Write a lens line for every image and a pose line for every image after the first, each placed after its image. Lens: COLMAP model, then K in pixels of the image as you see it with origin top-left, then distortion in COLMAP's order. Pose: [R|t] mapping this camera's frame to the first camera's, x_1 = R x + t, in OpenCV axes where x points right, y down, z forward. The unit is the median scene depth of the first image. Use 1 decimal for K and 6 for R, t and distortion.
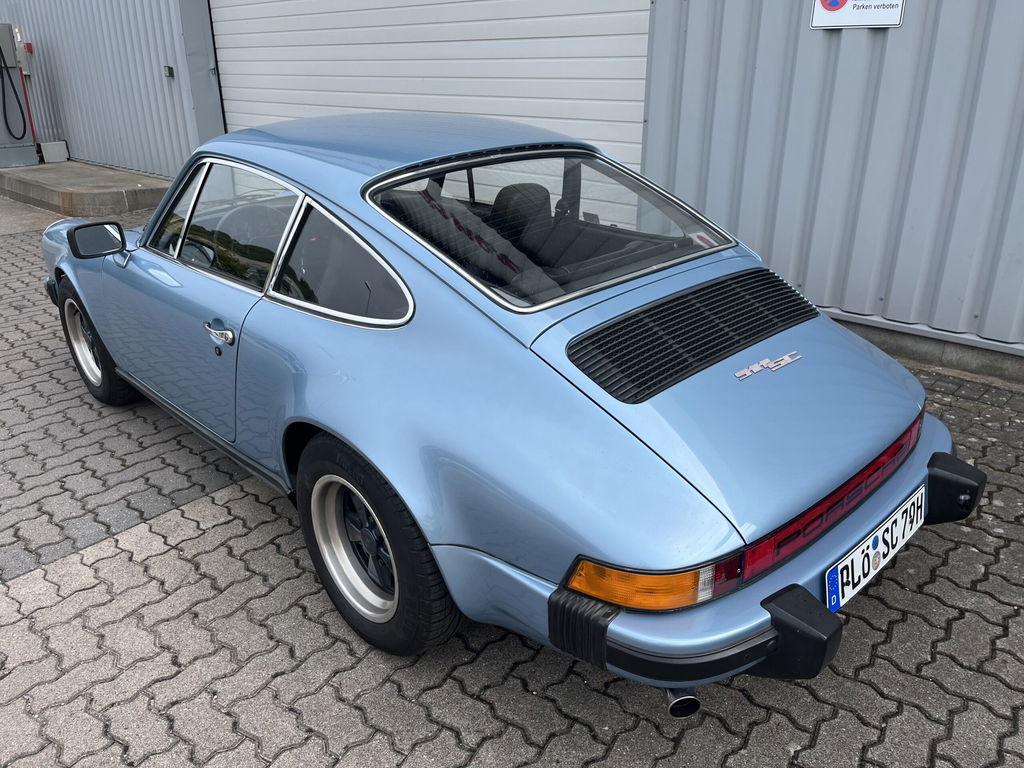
lens RADIAL K [[783.7, 0, 512.2], [0, 783.7, 383.8], [0, 0, 1]] dist [0.002564, -0.008313]
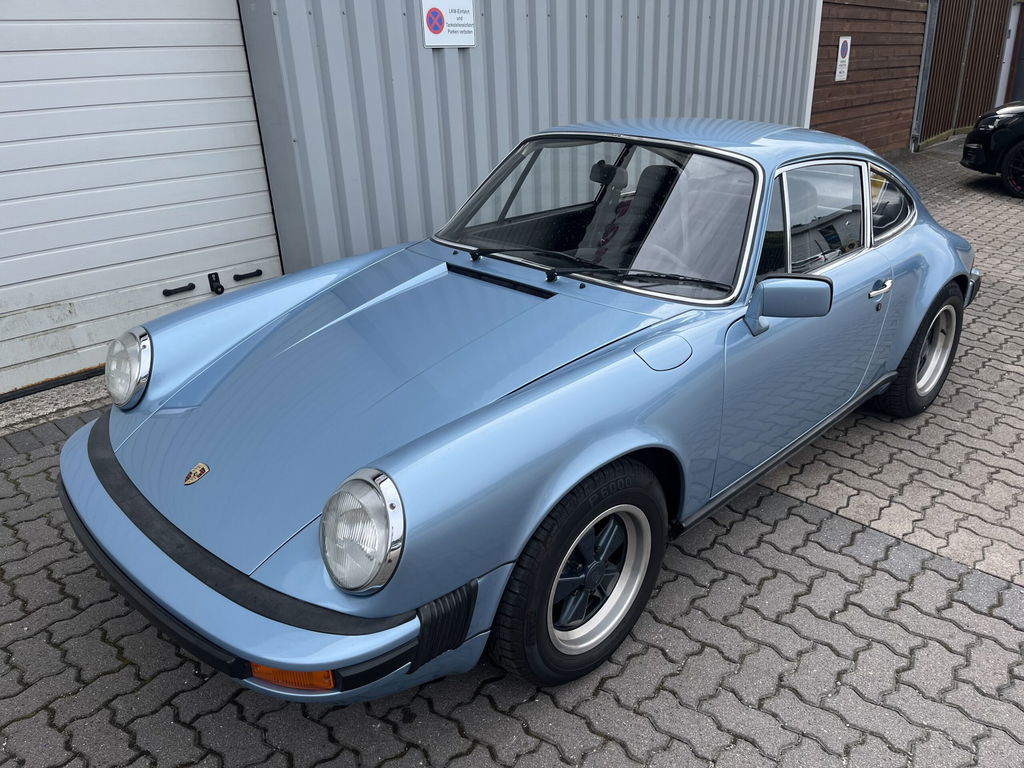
lens RADIAL K [[783.7, 0, 512.8], [0, 783.7, 383.8], [0, 0, 1]] dist [0.002564, -0.008313]
pose [[-0.016194, -0.379604, 0.925007, -1.222013], [0.400001, 0.845413, 0.353943, -0.478157], [-0.916371, 0.375736, 0.138152, 1.117054]]
